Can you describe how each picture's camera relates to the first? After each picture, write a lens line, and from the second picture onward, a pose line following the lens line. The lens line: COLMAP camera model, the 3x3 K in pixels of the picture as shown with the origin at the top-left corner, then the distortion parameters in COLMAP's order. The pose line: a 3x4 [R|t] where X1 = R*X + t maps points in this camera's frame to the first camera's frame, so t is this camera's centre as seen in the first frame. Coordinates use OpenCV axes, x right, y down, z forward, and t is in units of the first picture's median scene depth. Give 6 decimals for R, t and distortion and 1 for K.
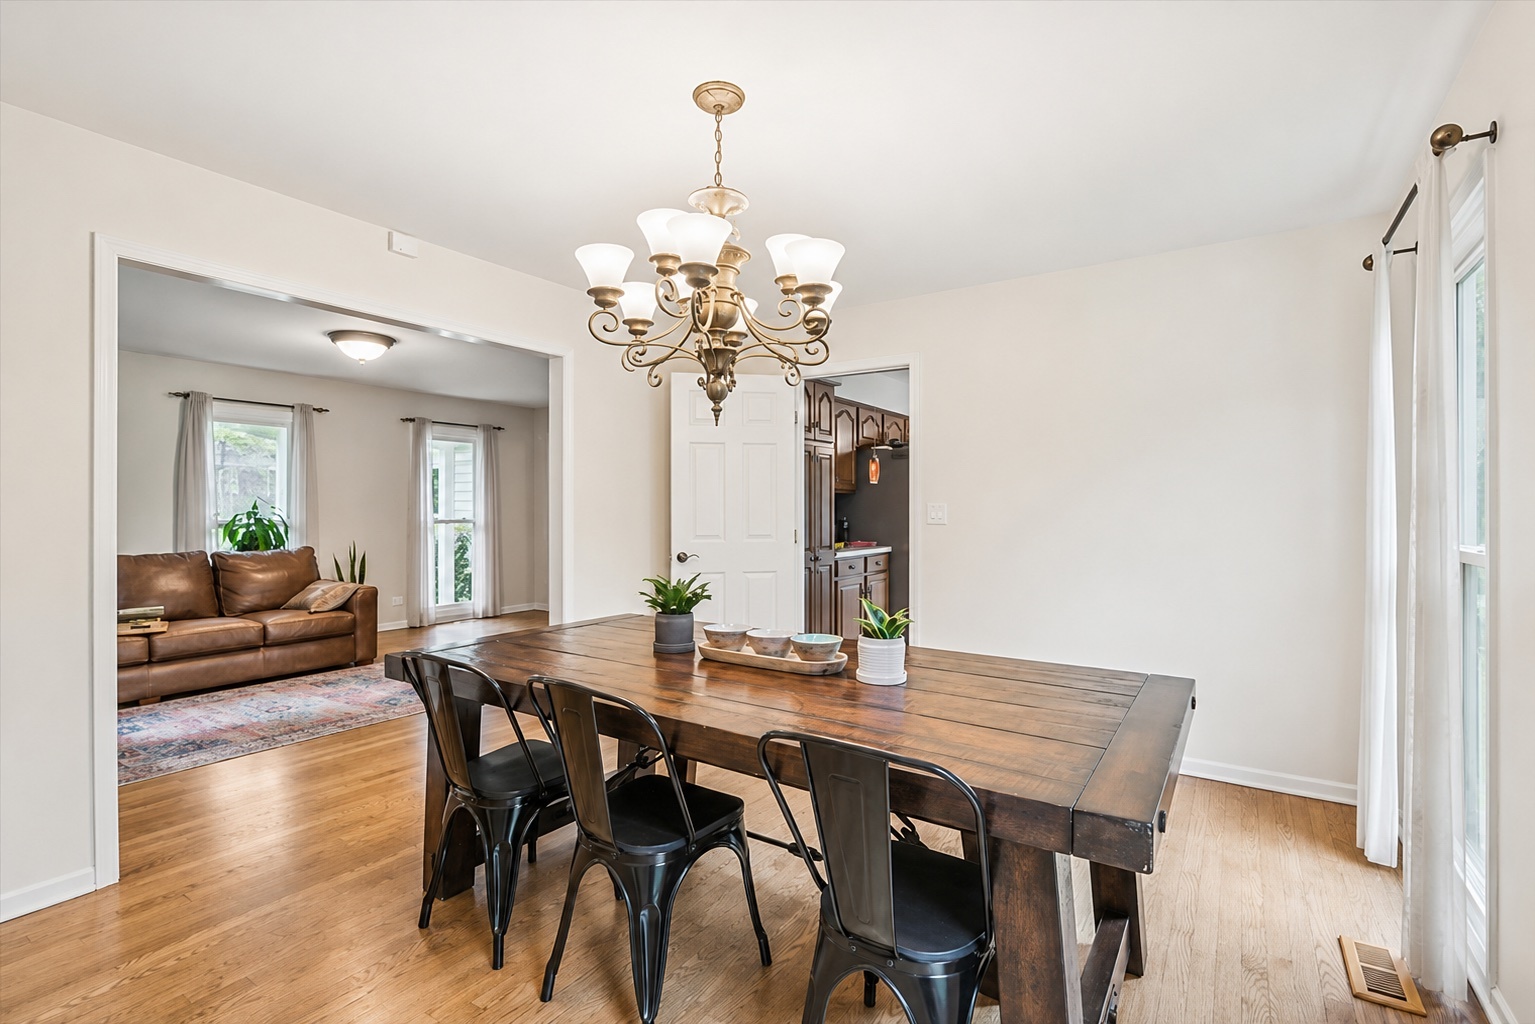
lens RADIAL K [[701.8, 0, 771.7], [0, 701.8, 506.0], [0, 0, 1]] dist [-0.012462, -0.000822]
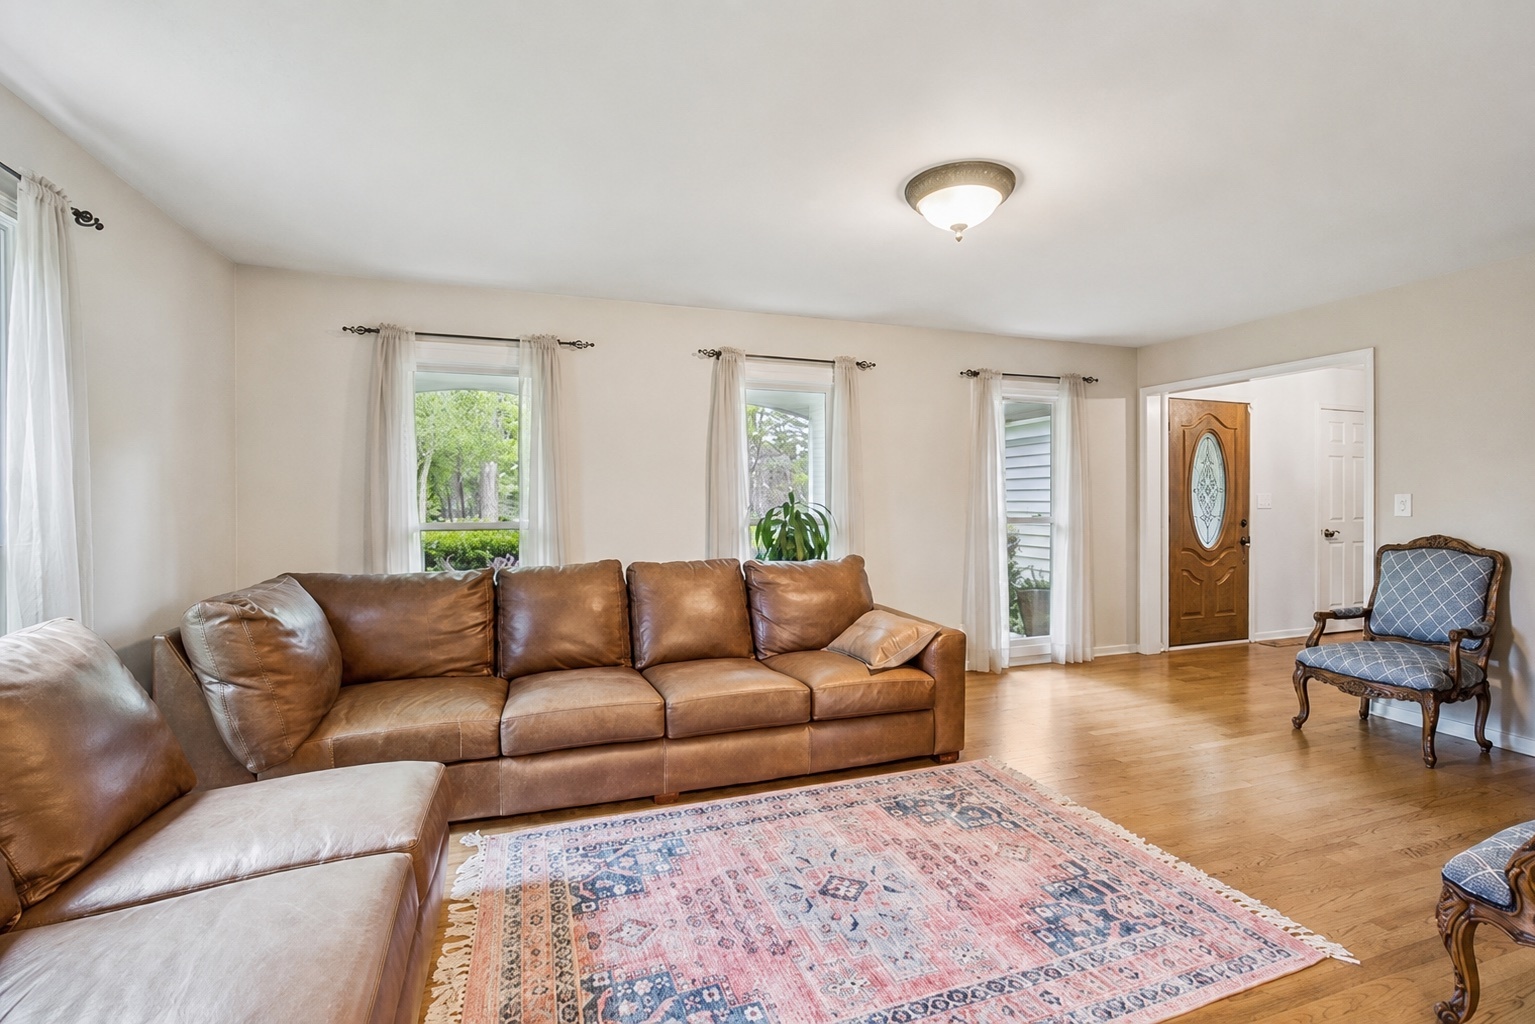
lens RADIAL K [[701.8, 0, 769.0], [0, 701.8, 509.7], [0, 0, 1]] dist [-0.012462, -0.000822]
pose [[0.798247, 0.007856, -0.602279, -0.336217], [-0.001386, 0.999936, 0.011205, 0.005730], [0.602329, -0.008109, 0.798207, 0.422459]]
